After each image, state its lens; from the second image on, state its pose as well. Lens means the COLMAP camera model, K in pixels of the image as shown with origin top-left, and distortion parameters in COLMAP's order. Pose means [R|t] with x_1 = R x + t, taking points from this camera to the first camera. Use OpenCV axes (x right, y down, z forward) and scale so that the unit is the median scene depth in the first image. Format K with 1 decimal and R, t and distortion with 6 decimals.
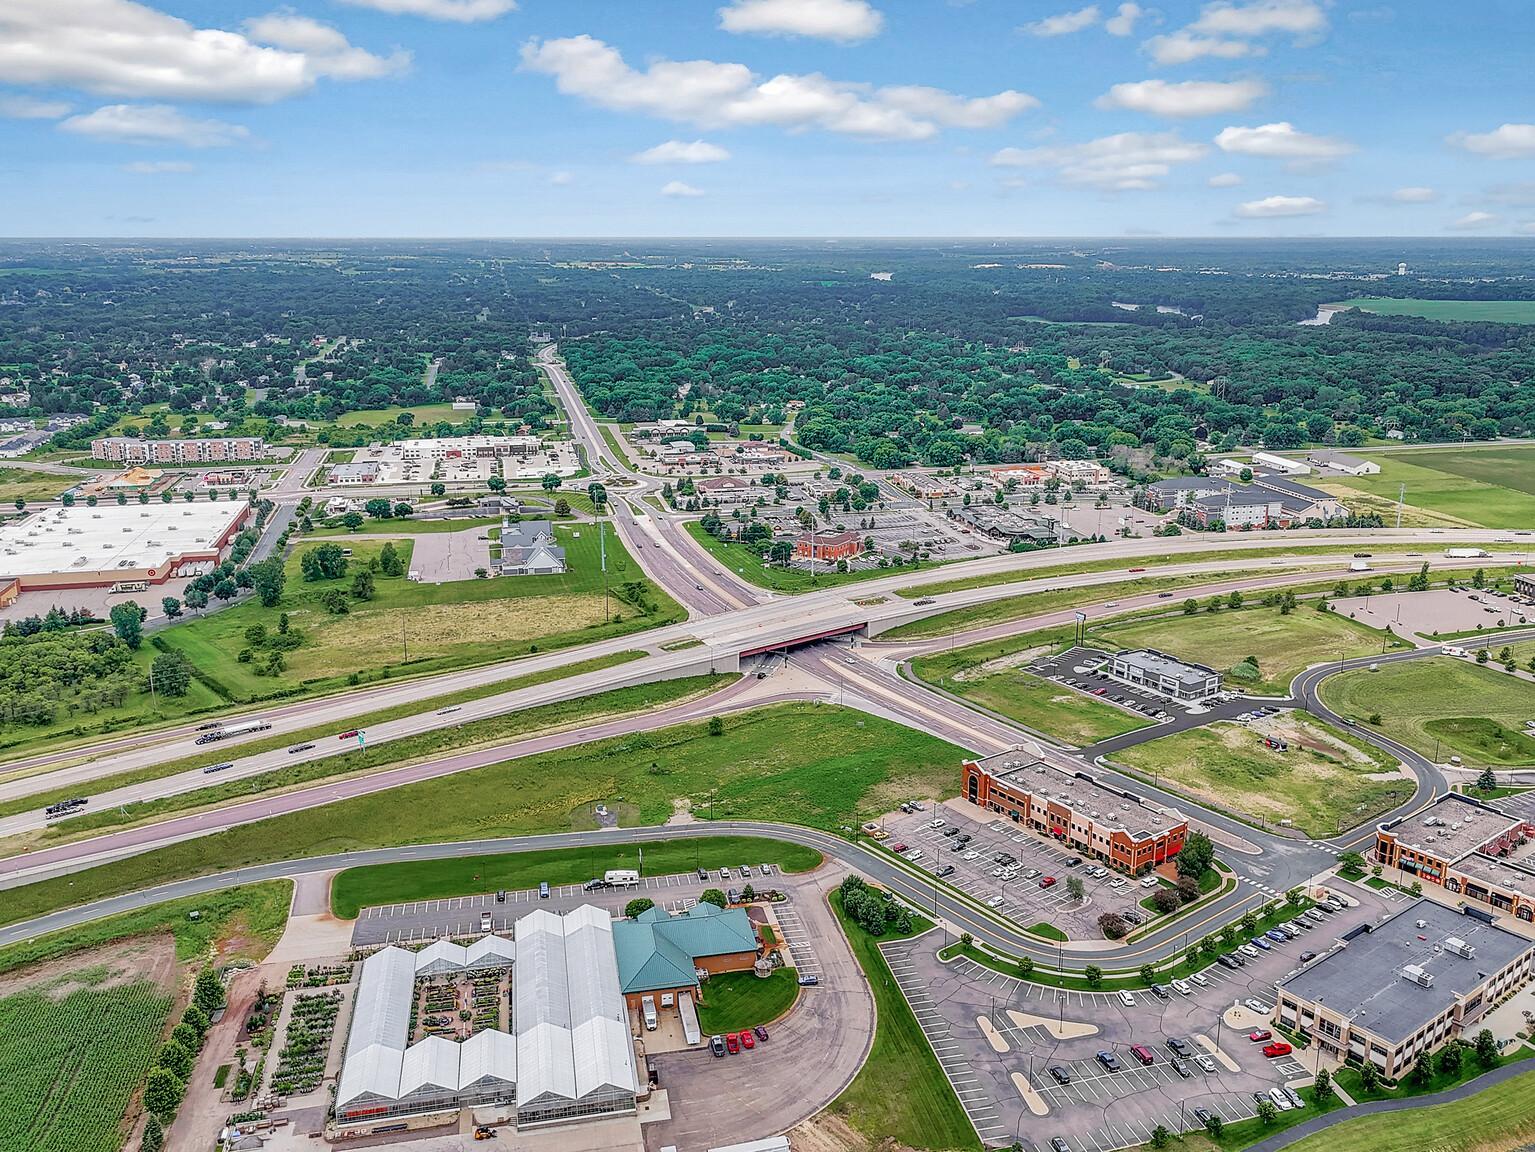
lens RADIAL K [[1304.8, 0, 746.3], [0, 1304.8, 574.4], [0, 0, 1]] dist [0.102388, -0.145574]
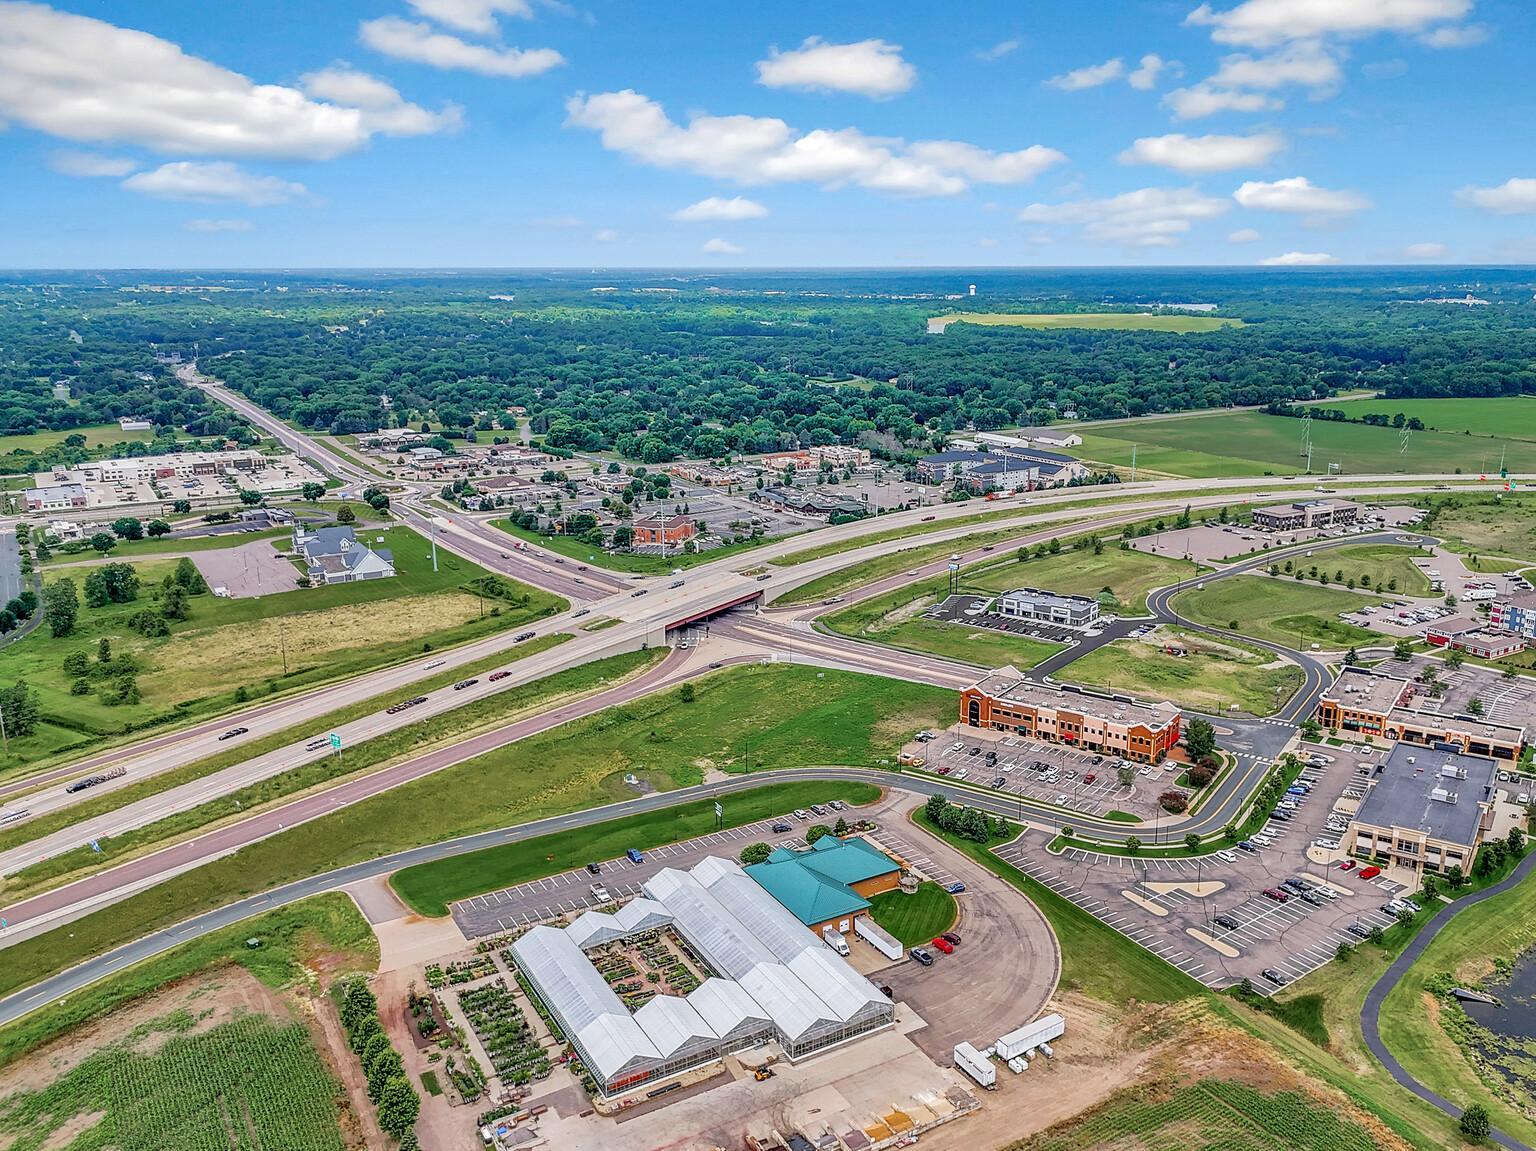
lens RADIAL K [[1287.9, 0, 794.9], [0, 1287.9, 571.1], [0, 0, 1]] dist [0.105222, -0.151916]
pose [[0.940354, -0.077955, 0.331146, -0.260816], [0.085143, 0.996342, -0.007233, 0.038475], [-0.329371, 0.034997, 0.943552, 0.049636]]
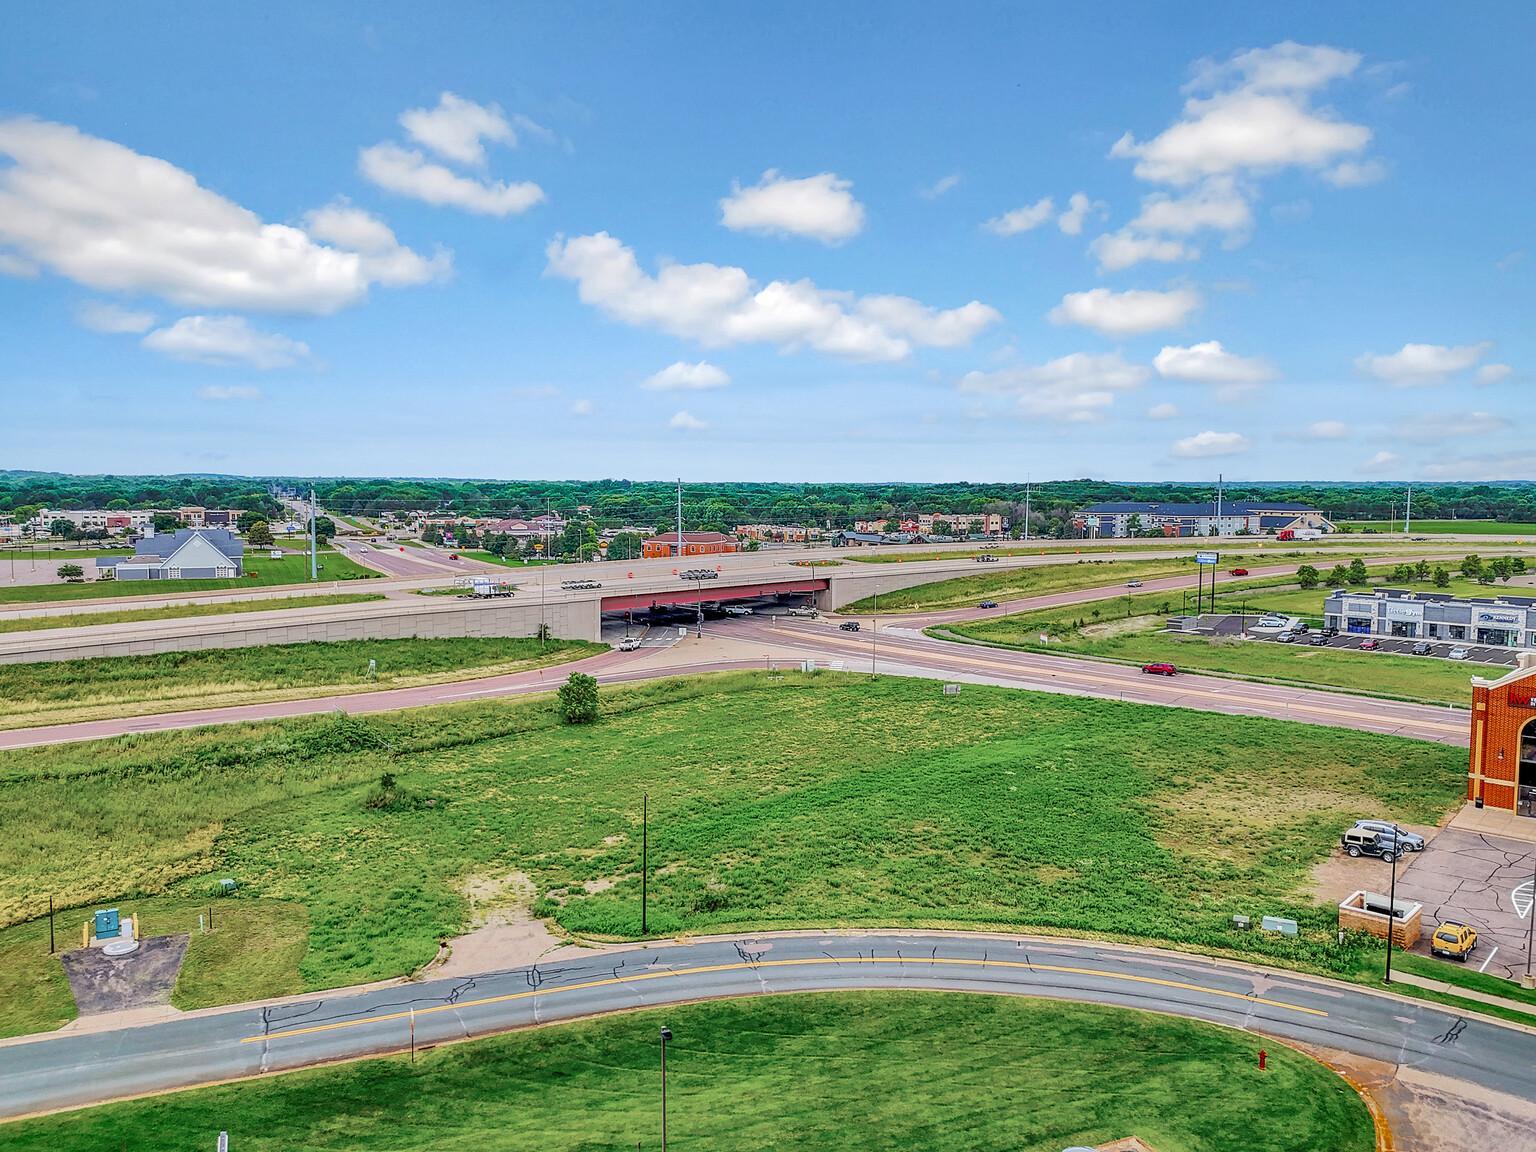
lens RADIAL K [[1145.8, 0, 768.0], [0, 1145.8, 576.0], [0, 0, 1]] dist [0.070148, -0.072456]
pose [[0.973866, 0.000014, 0.227123, -0.043390], [0.041132, 0.983453, -0.176430, 0.139362], [-0.223367, 0.181161, 0.957751, 0.681684]]
